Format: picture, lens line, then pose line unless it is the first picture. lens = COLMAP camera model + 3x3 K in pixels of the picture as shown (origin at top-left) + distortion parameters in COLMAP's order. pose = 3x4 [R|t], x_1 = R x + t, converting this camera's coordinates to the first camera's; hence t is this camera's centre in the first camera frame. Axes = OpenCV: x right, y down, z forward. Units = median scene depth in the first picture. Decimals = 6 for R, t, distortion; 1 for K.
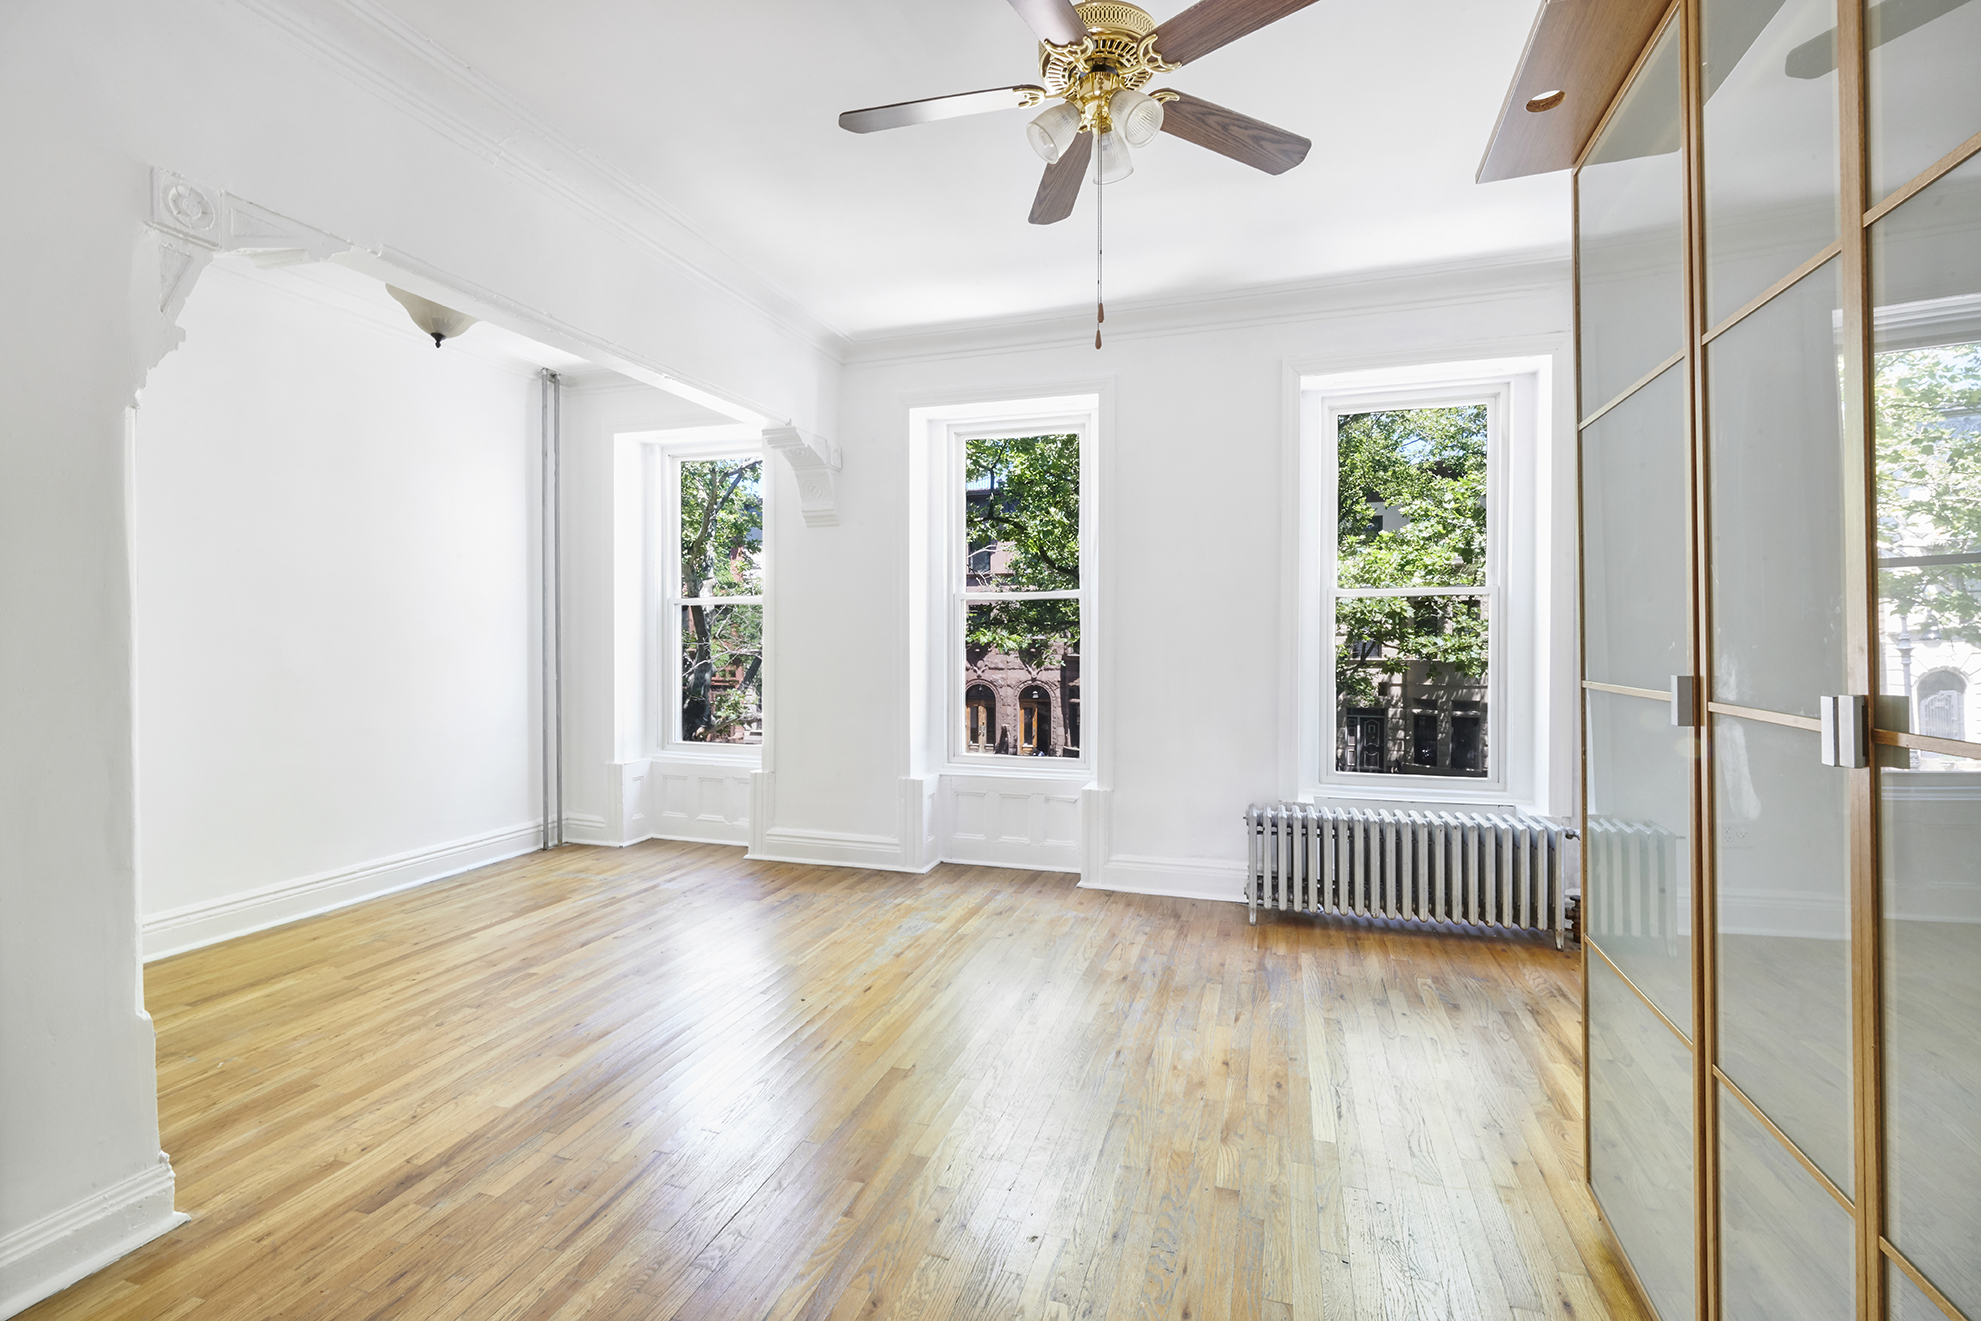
lens RADIAL K [[876.5, 0, 992.2], [0, 876.5, 633.9], [0, 0, 1]] dist [-0.000232, 0.000026]
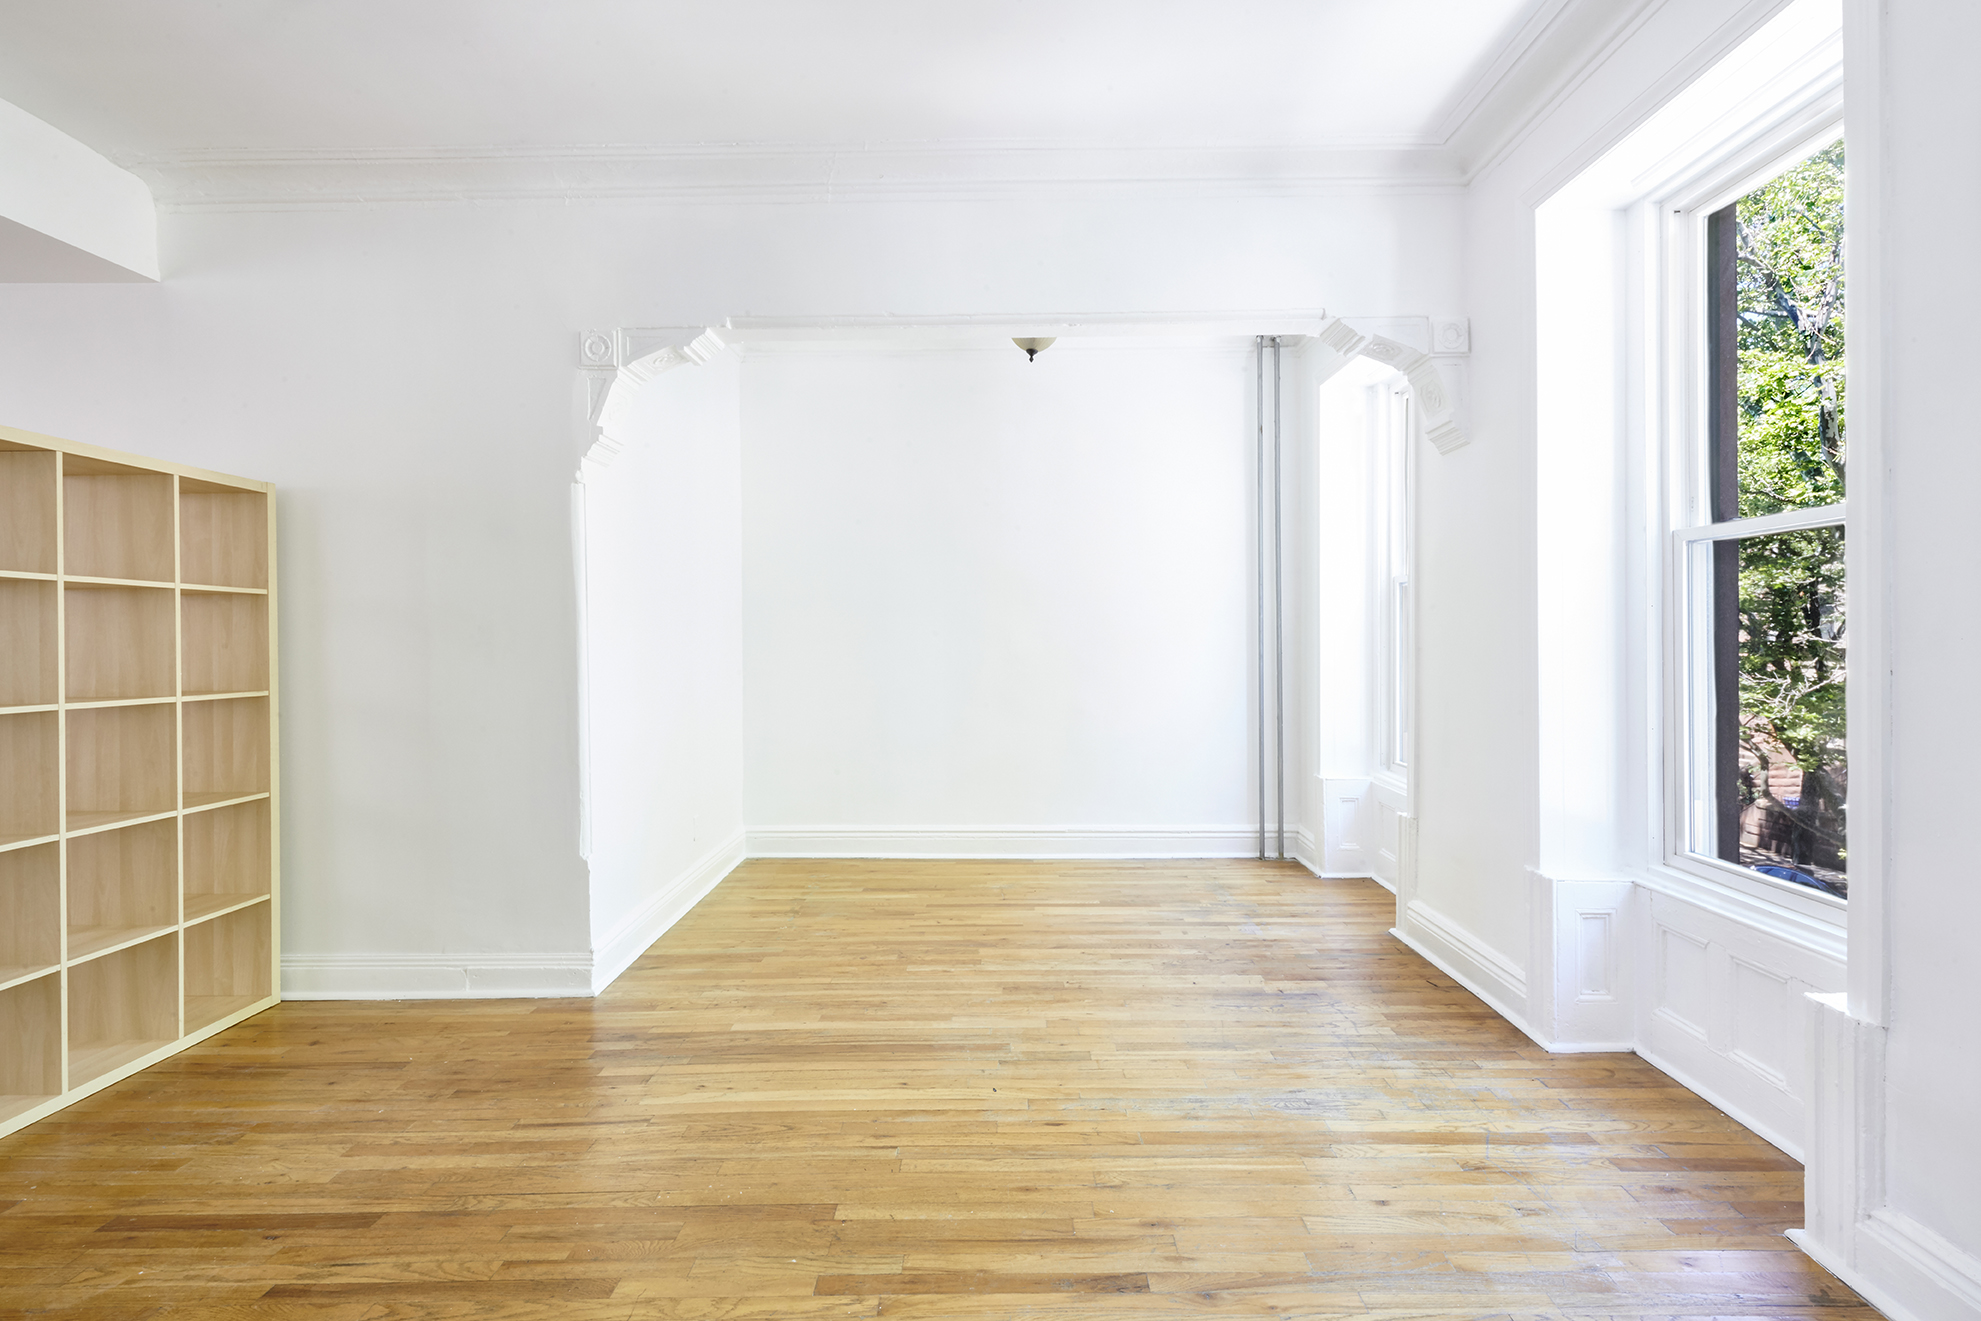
lens RADIAL K [[920.2, 0, 996.2], [0, 920.2, 635.0], [0, 0, 1]] dist [0.013096, -0.000177]
pose [[0.302830, -0.003882, -0.953037, 0.437916], [0.004709, 0.999986, -0.002577, 0.016115], [0.953033, -0.003708, 0.302844, 0.594211]]
